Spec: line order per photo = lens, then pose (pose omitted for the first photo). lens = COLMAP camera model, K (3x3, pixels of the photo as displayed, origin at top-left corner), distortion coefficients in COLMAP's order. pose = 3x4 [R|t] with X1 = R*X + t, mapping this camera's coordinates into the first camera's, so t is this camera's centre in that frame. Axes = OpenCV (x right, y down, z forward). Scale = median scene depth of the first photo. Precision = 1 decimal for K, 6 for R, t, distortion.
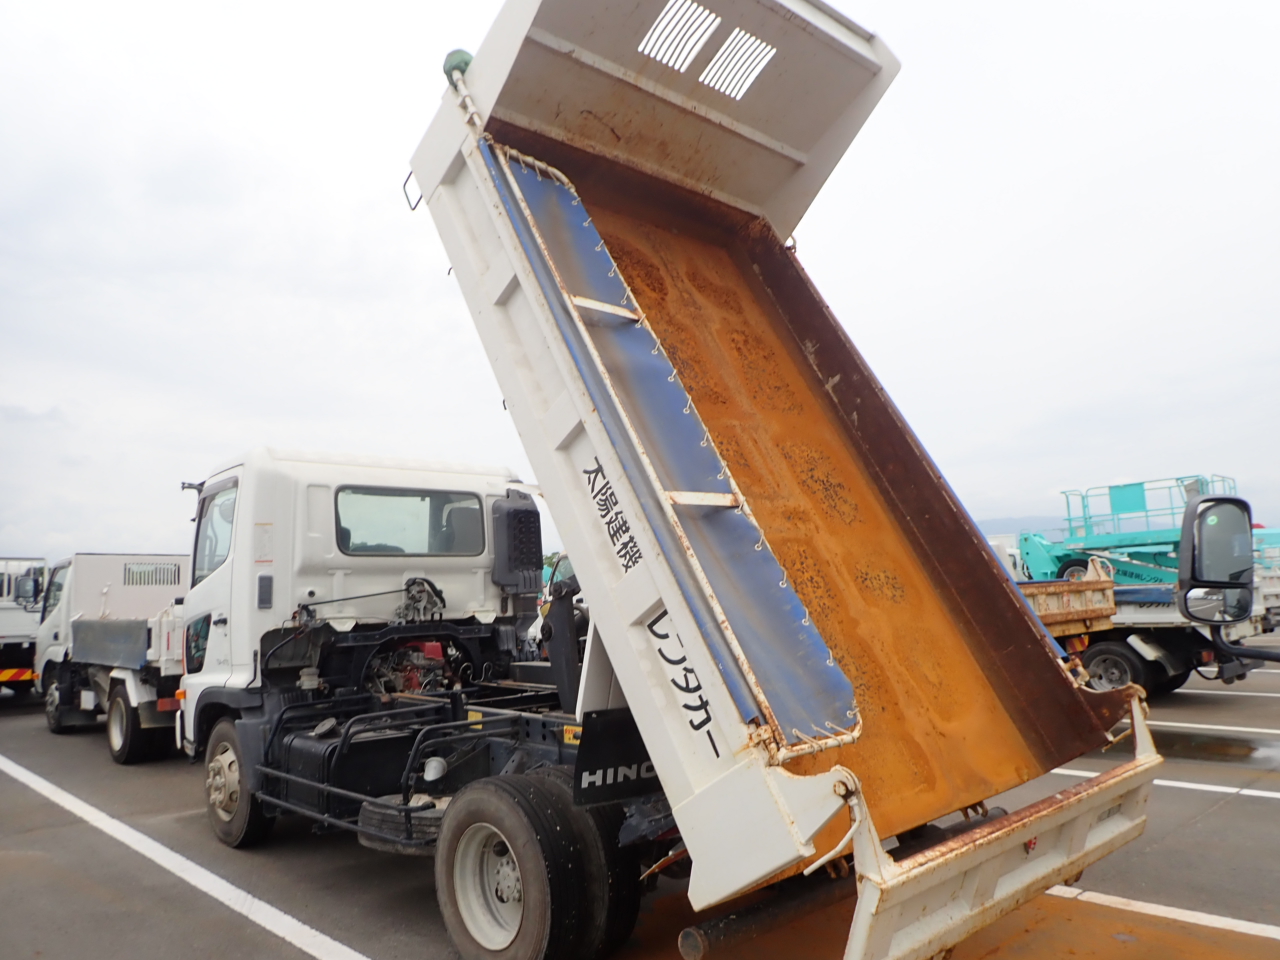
lens RADIAL K [[914.8, 0, 643.0], [0, 914.8, 475.7], [0, 0, 1]] dist [0.001443, -0.018658]
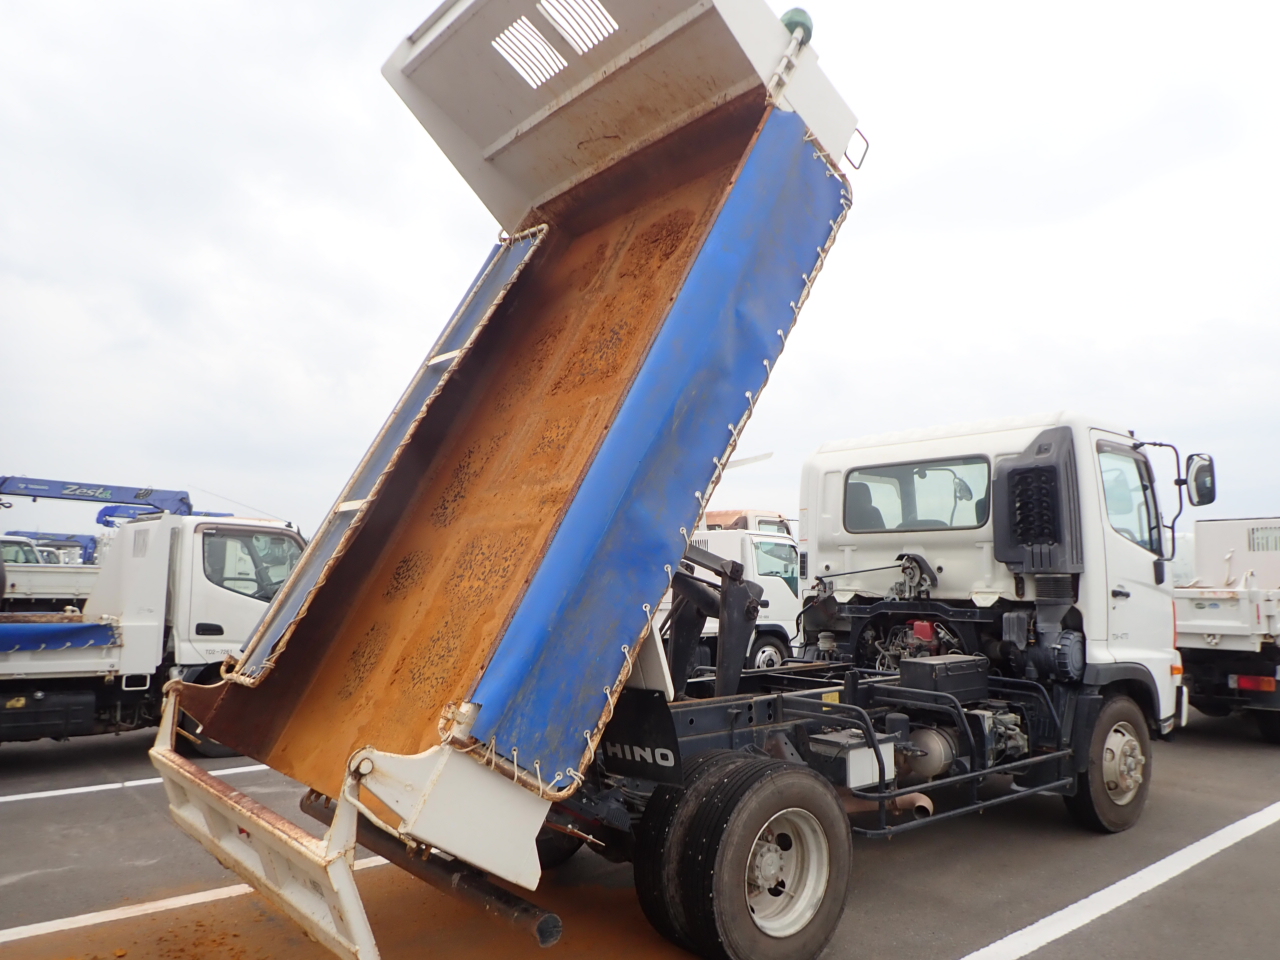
lens RADIAL K [[914.8, 0, 644.0], [0, 914.8, 483.7], [0, 0, 1]] dist [0.001443, -0.018658]
pose [[-0.030001, -0.061970, -0.997627, 0.764716], [0.129476, 0.989426, -0.065355, 0.068337], [0.991129, -0.131130, -0.021661, 0.787685]]
